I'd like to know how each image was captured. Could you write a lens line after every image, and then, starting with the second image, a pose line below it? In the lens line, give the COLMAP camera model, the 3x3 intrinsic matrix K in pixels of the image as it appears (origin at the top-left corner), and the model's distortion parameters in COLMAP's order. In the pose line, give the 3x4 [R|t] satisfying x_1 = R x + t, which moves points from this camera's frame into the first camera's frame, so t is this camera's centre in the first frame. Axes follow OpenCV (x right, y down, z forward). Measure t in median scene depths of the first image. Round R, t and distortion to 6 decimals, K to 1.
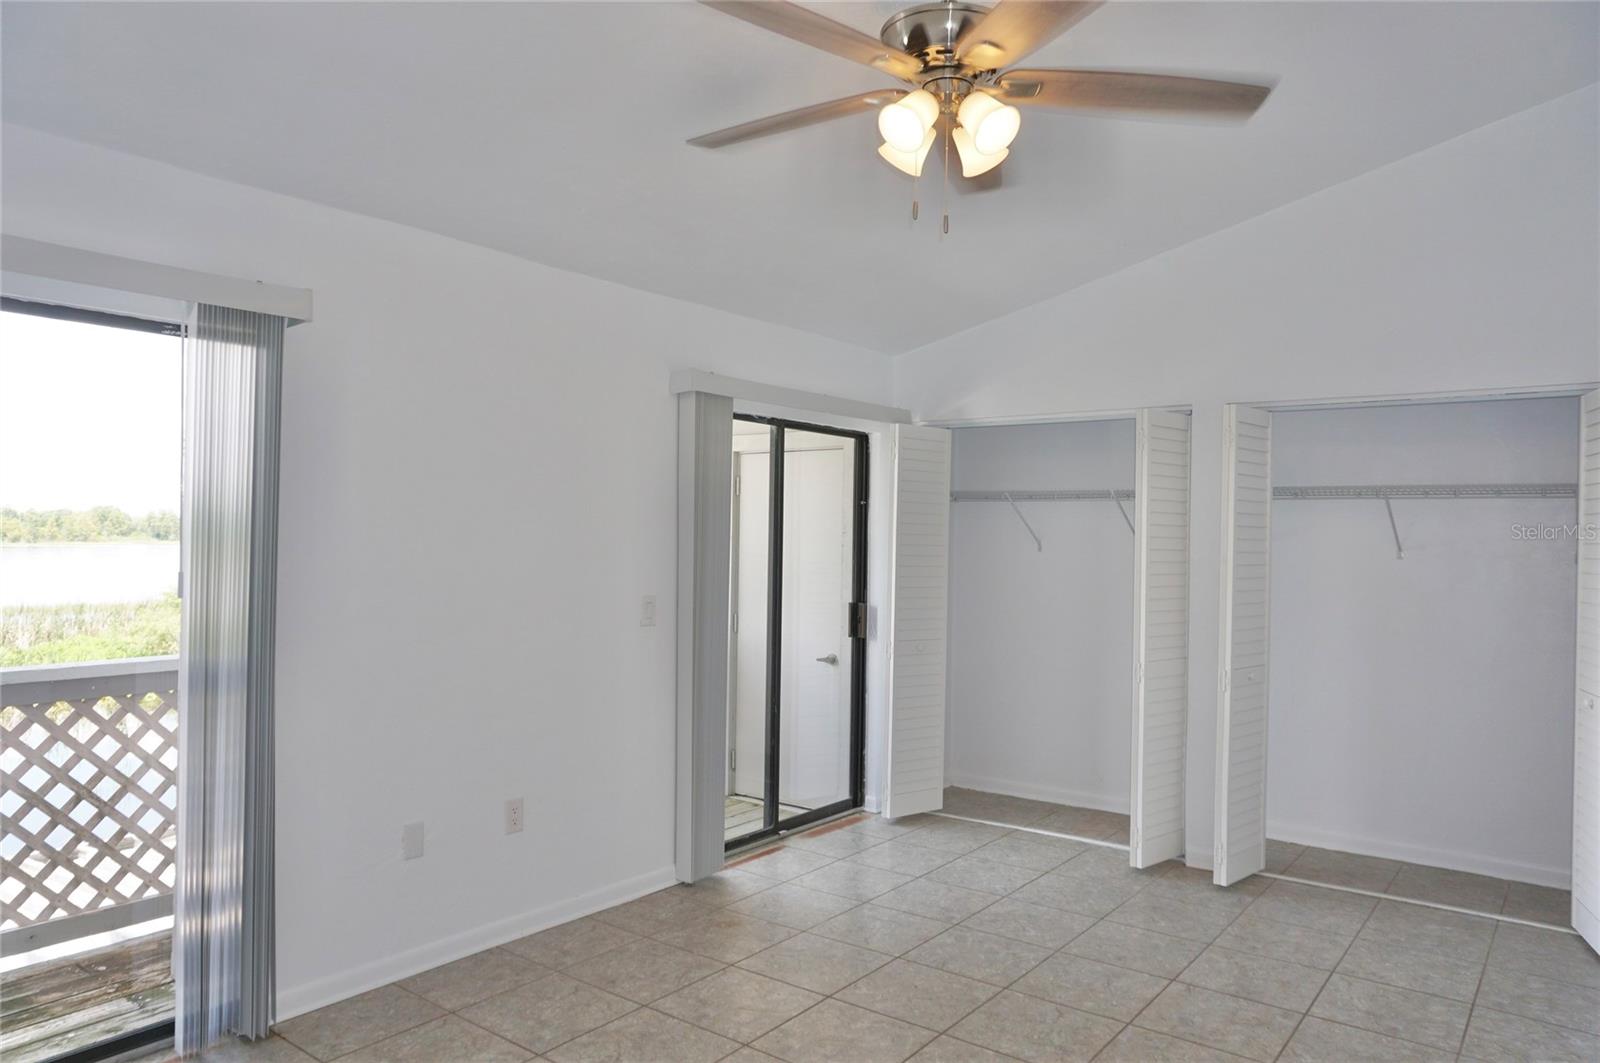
lens RADIAL K [[1078.0, 0, 800.0], [0, 1078.0, 531.5], [0, 0, 1]] dist [-0.049227, 0.039735]
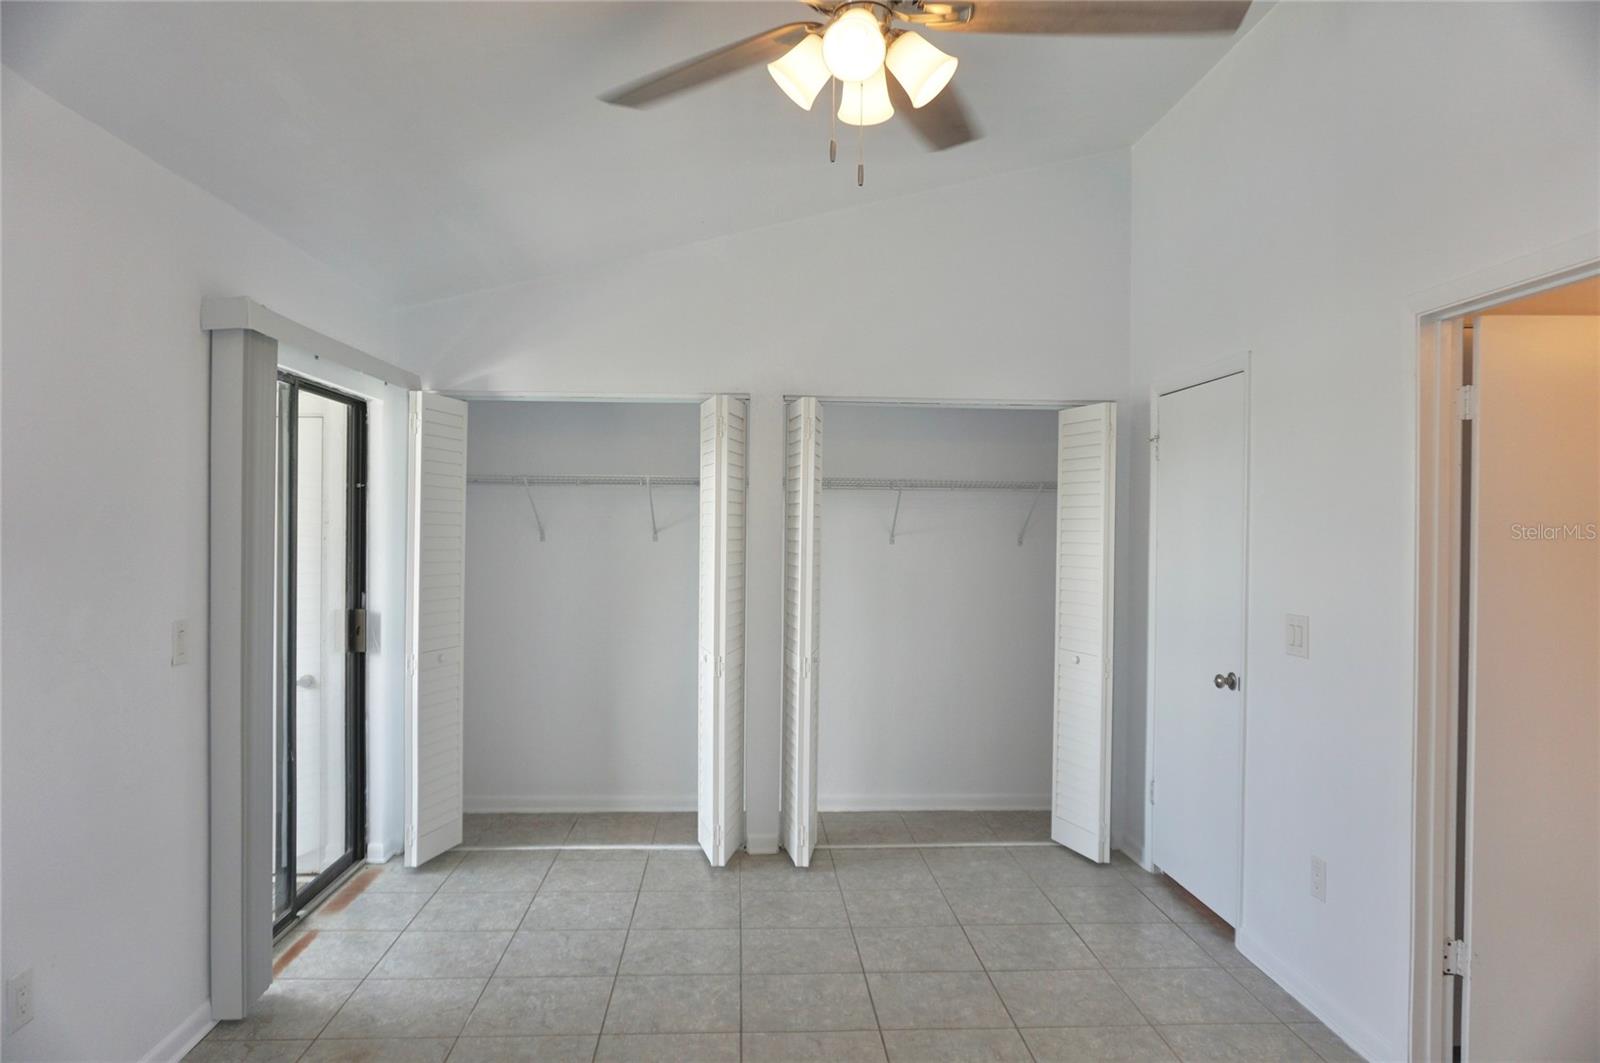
lens RADIAL K [[1078.0, 0, 800.0], [0, 1078.0, 531.5], [0, 0, 1]] dist [-0.049227, 0.039735]
pose [[0.762710, -0.013312, 0.646603, -0.249967], [-0.000288, 0.999781, 0.020924, -0.010919], [-0.646740, -0.016145, 0.762540, 0.203548]]
